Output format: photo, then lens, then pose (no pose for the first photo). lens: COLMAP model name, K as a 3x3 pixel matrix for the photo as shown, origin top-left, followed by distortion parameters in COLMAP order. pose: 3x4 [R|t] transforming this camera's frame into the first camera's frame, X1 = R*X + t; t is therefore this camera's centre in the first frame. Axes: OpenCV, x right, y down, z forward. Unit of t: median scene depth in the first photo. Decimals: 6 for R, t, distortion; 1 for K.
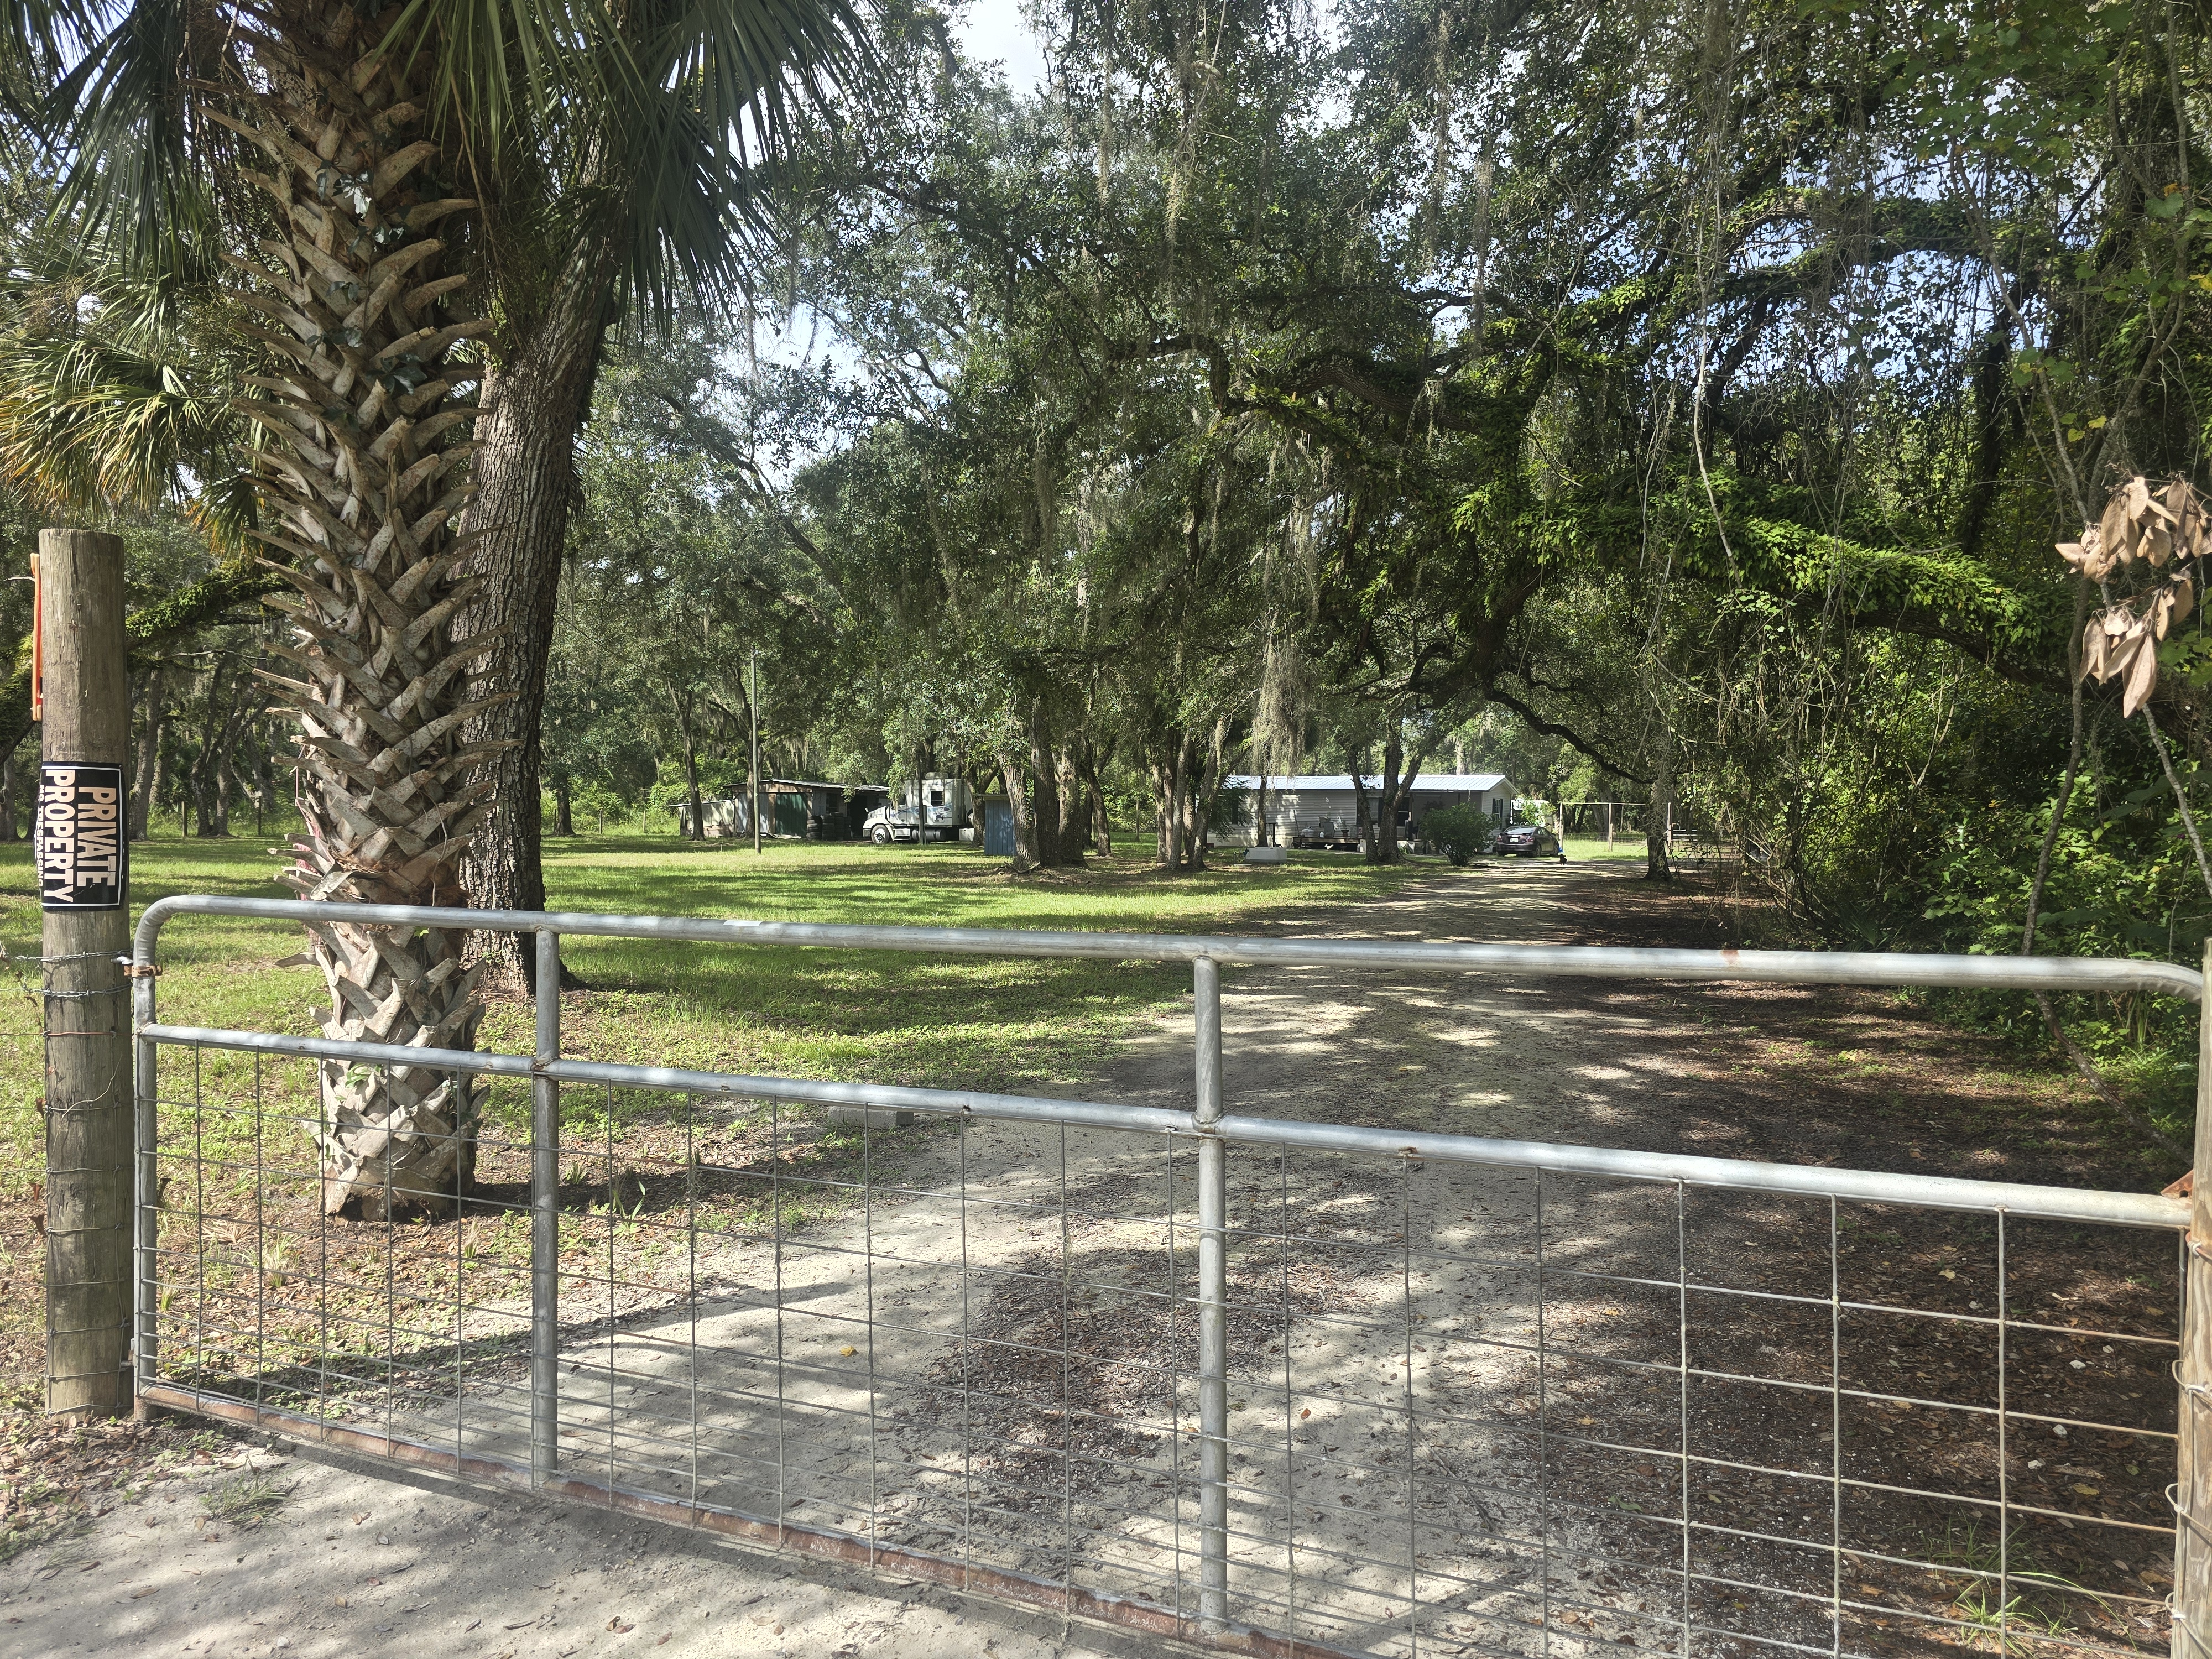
lens RADIAL K [[1461.1, 0, 1112.6], [0, 1461.1, 858.6], [0, 0, 1]] dist [0.073213, -0.001043]
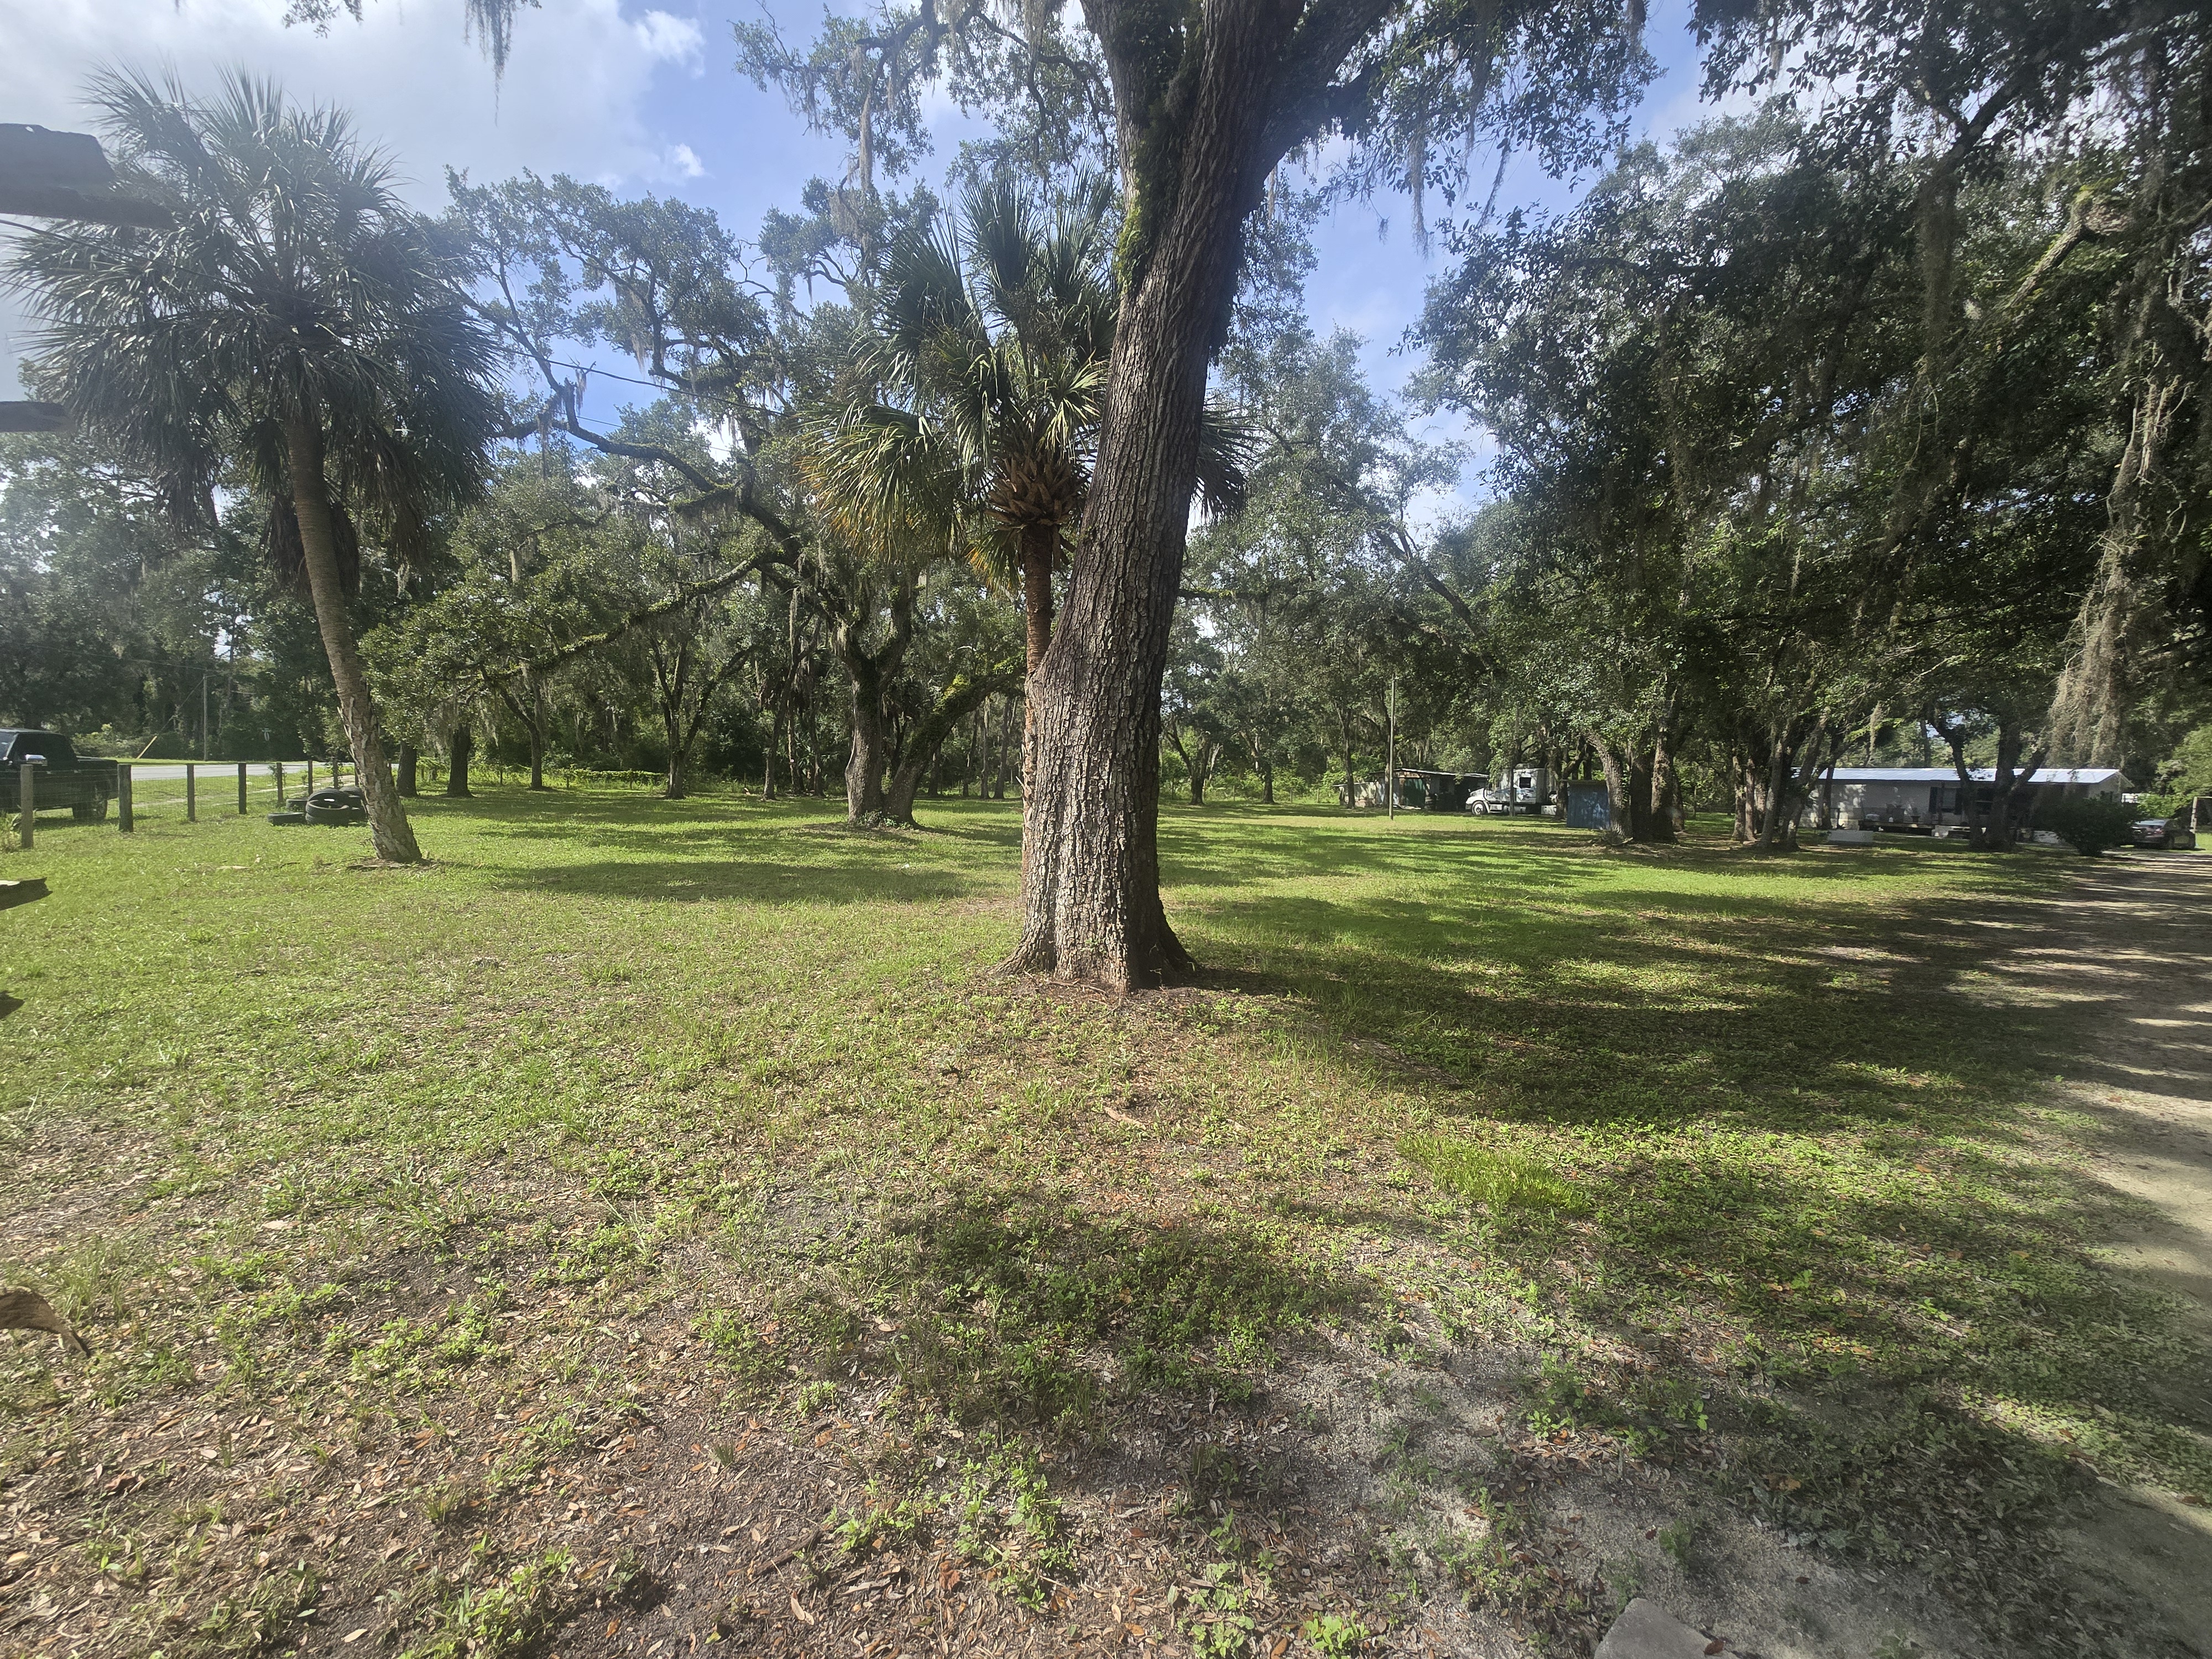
lens RADIAL K [[916.2, 0, 1106.0], [0, 916.2, 829.5], [0, 0, 1]] dist [-0.000873, 0.000210]
pose [[0.858225, 0.040942, -0.511638, -0.025987], [-0.035289, 0.999162, 0.020760, -0.003150], [0.512059, 0.000238, 0.858950, 0.104487]]
